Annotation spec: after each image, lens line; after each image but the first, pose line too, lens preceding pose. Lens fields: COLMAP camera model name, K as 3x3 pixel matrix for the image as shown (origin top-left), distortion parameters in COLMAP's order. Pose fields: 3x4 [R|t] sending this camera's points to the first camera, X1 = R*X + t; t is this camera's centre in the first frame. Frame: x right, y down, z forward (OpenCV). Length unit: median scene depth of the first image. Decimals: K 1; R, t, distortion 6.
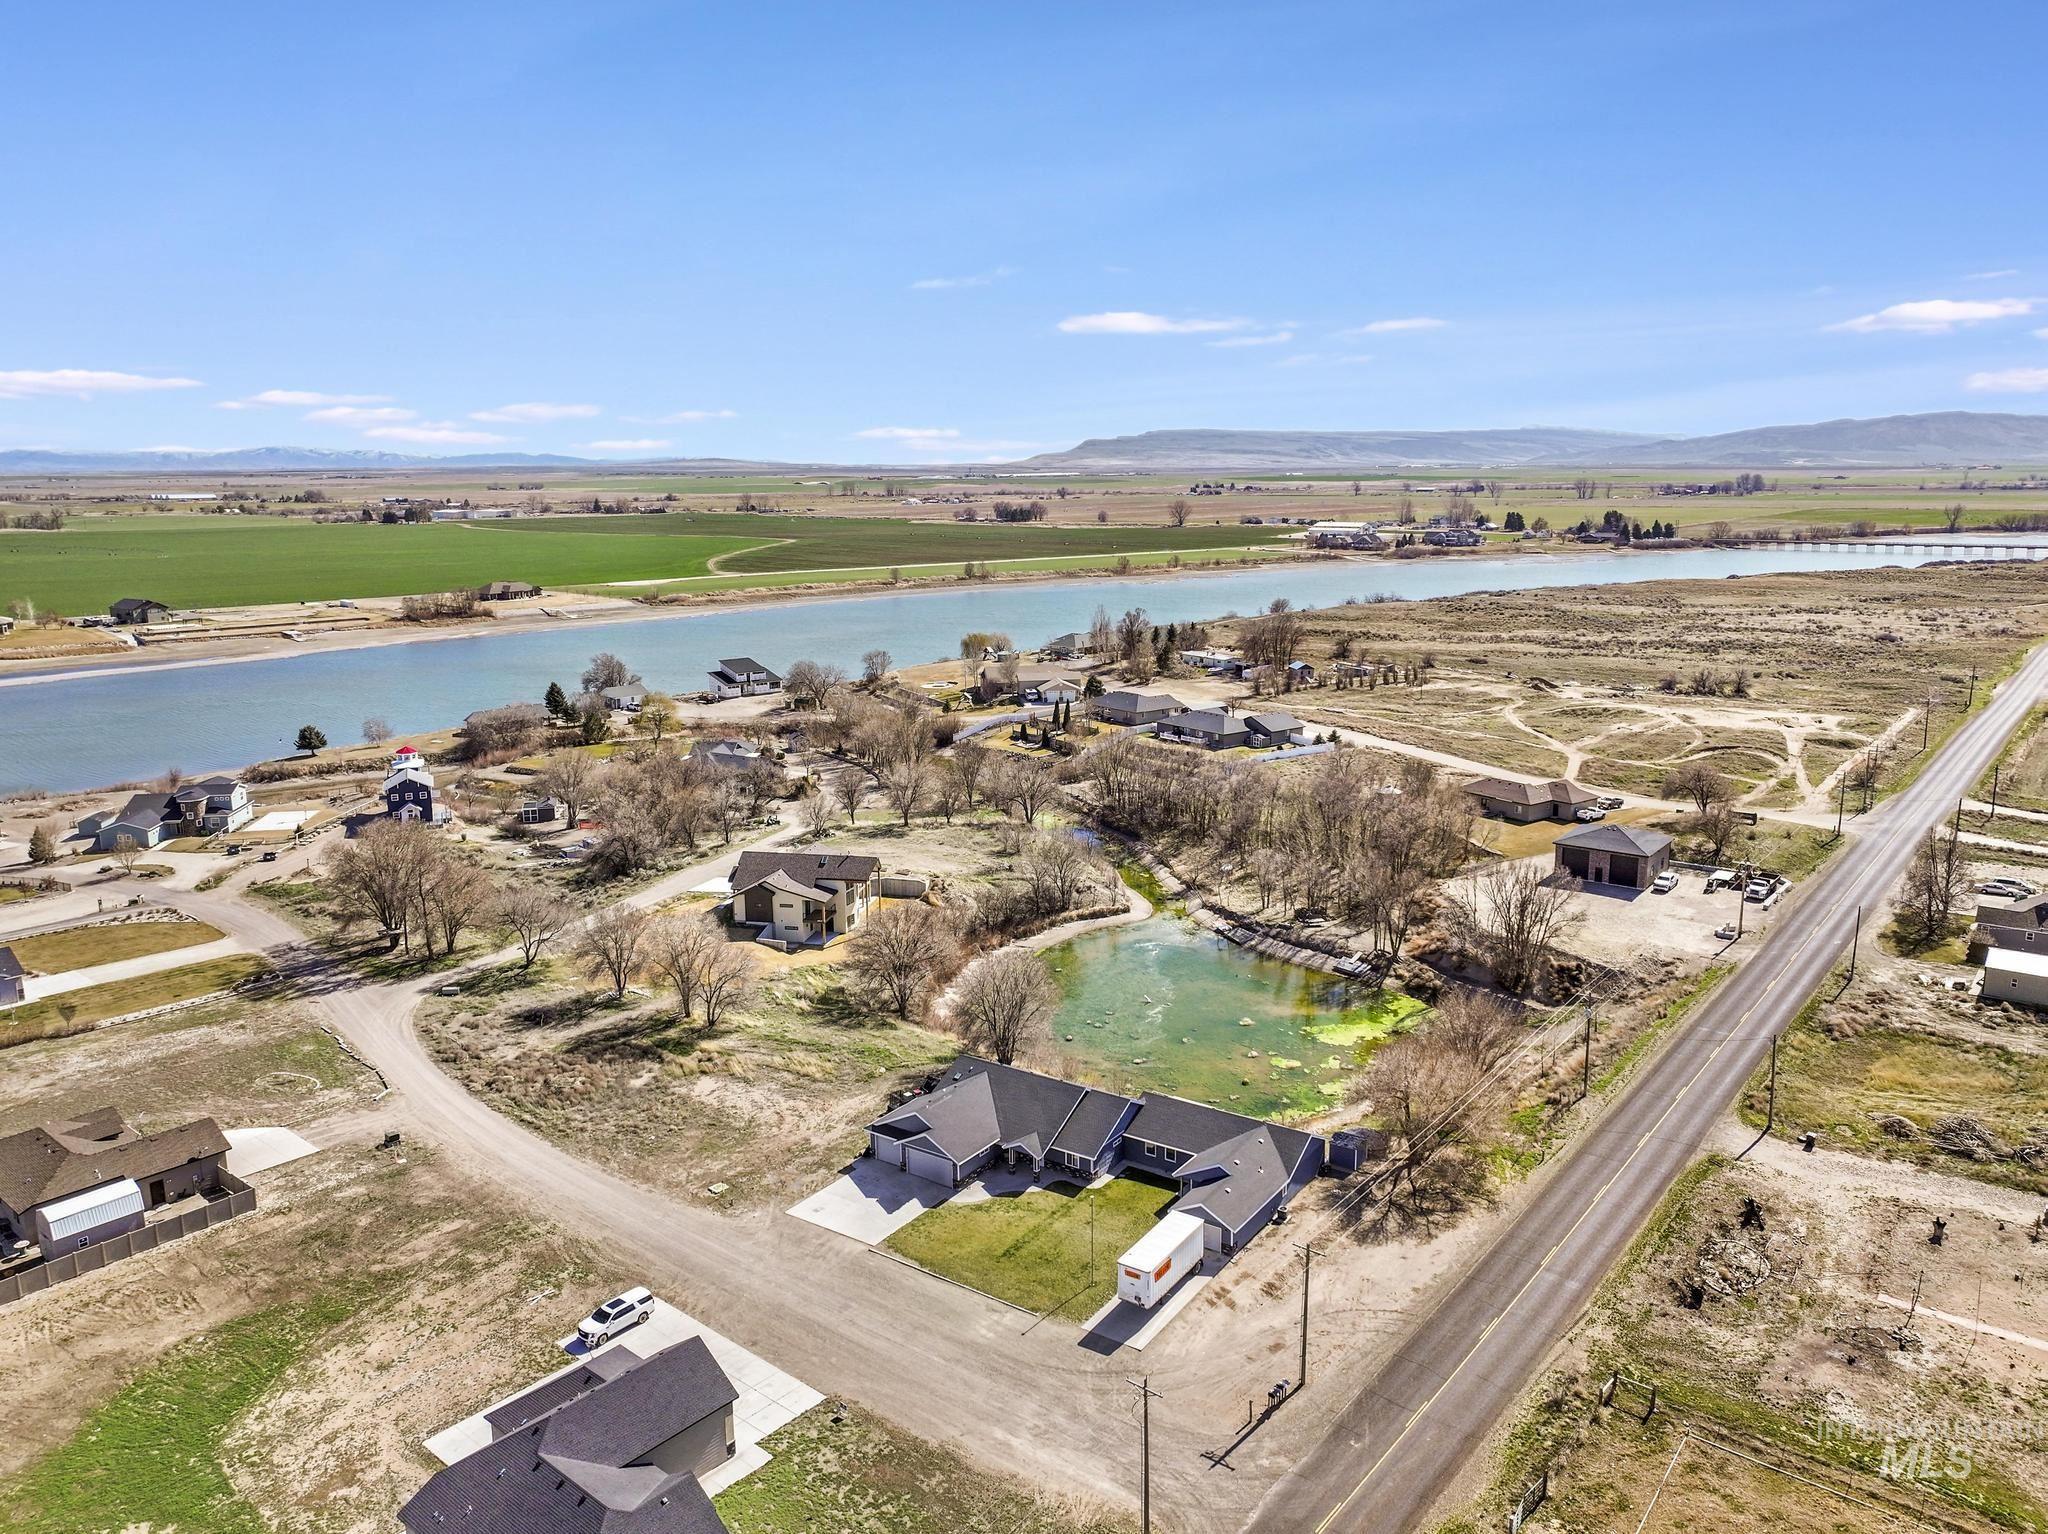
lens RADIAL K [[1458.6, 0, 1028.6], [0, 1458.6, 764.9], [0, 0, 1]] dist [0.009482, 0.003149]
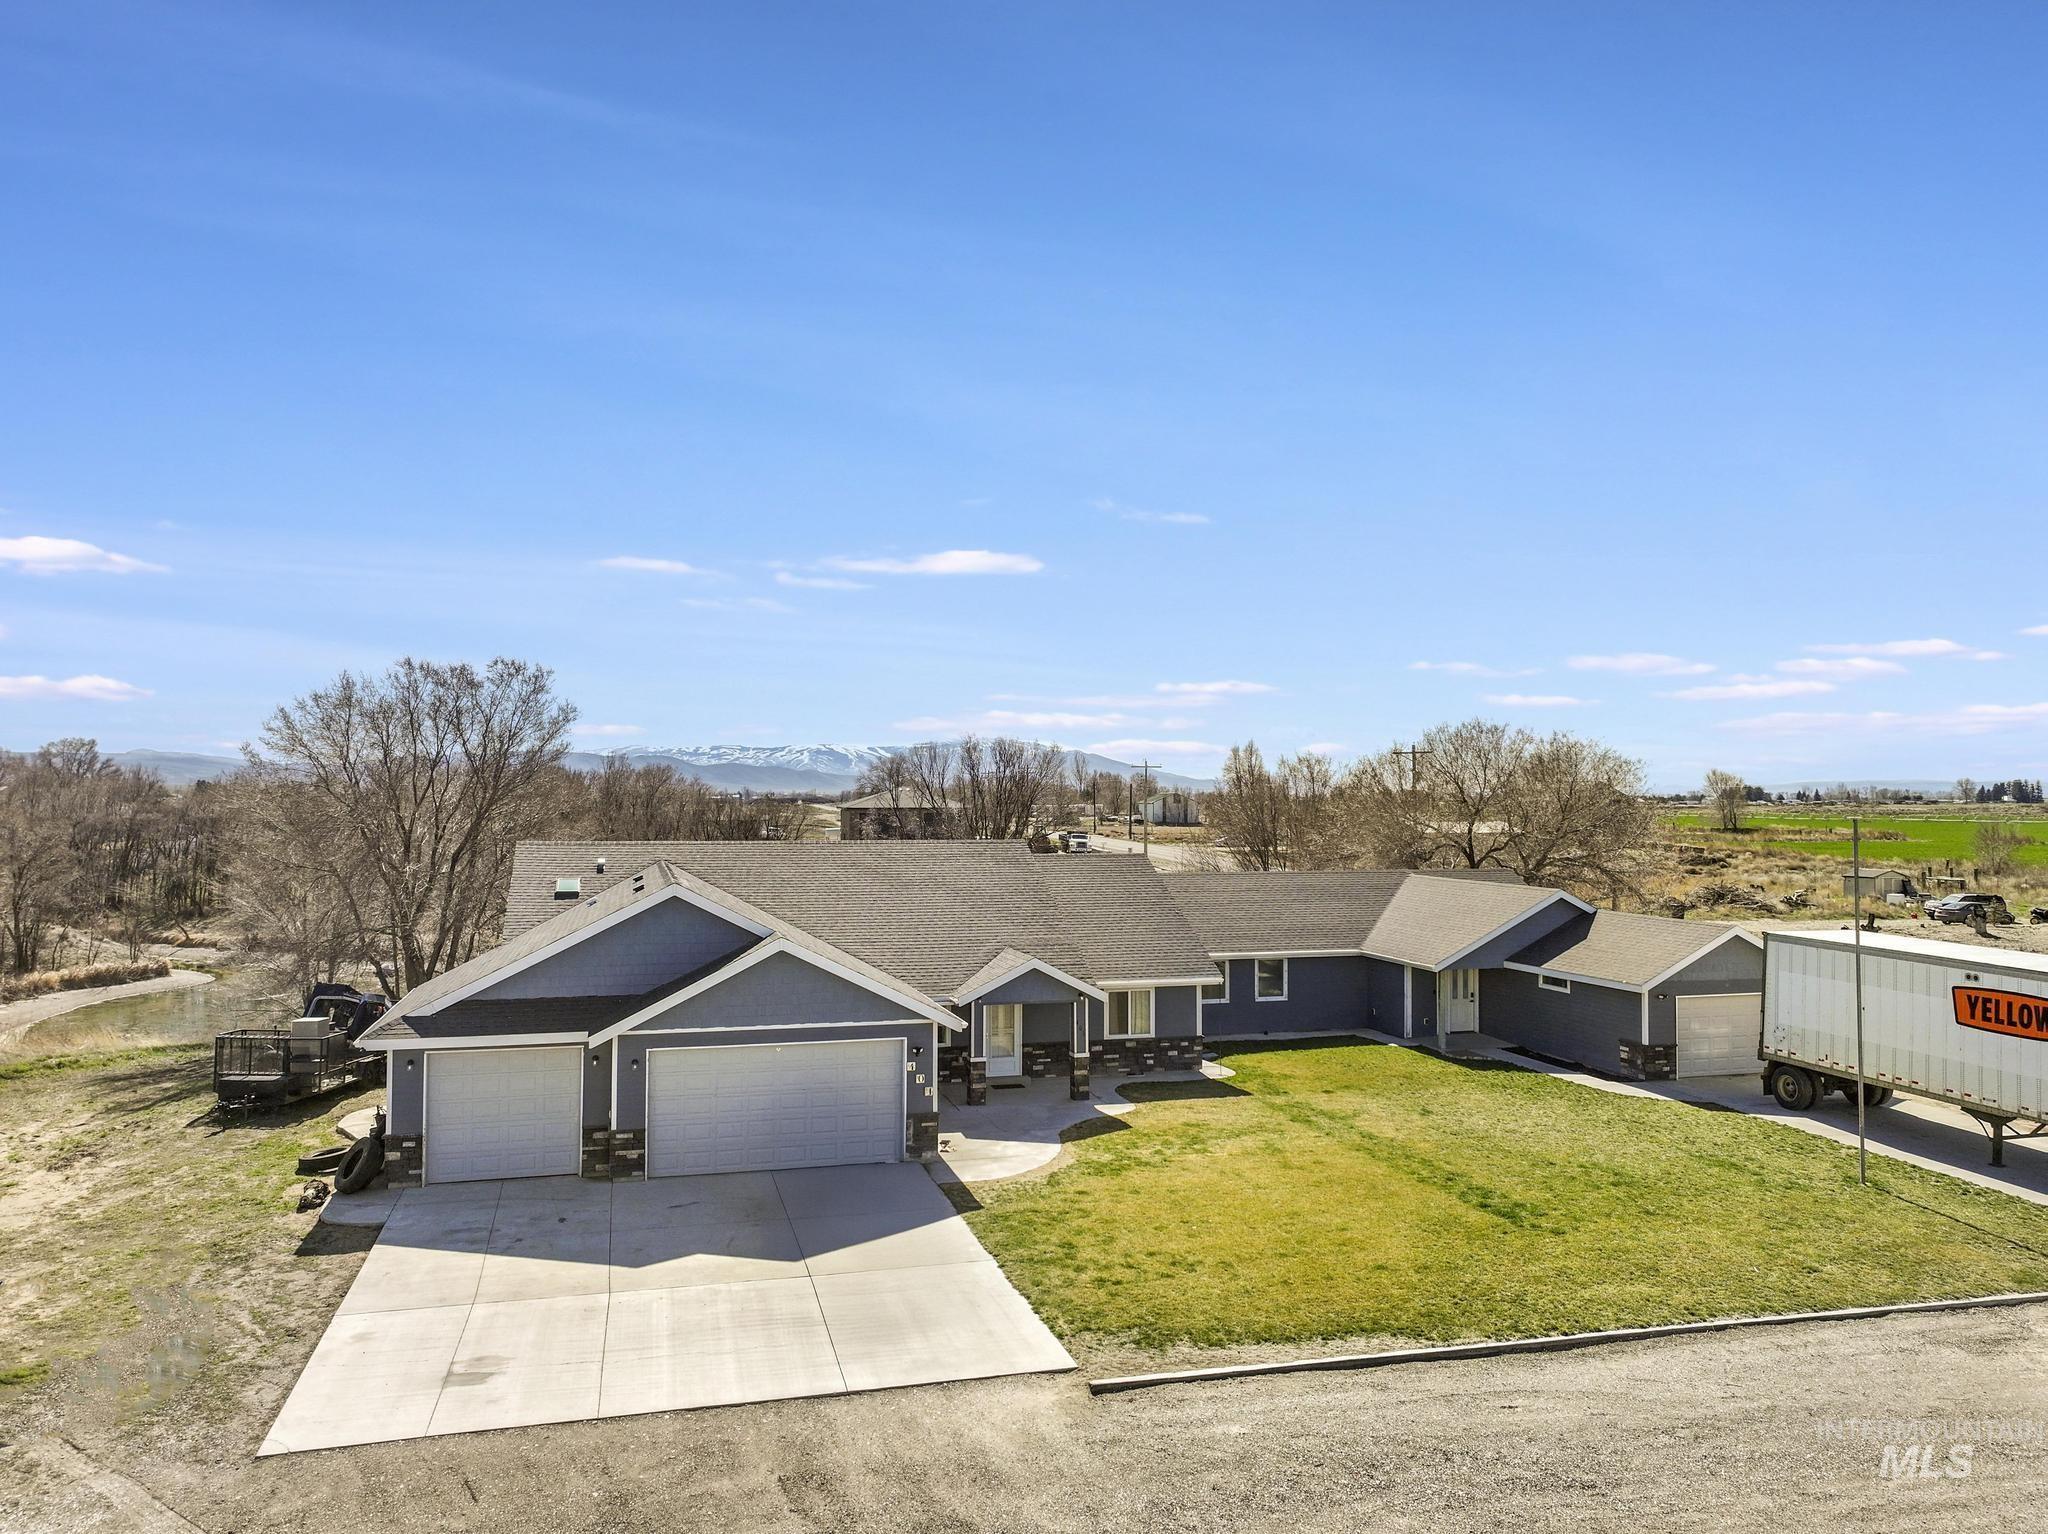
lens RADIAL K [[1458.6, 0, 1028.6], [0, 1458.6, 764.9], [0, 0, 1]] dist [0.009482, 0.003149]
pose [[0.644185, 0.030315, 0.764269, -0.154764], [0.139345, 0.977841, -0.156237, 0.186955], [-0.752070, 0.207142, 0.625686, 0.576011]]
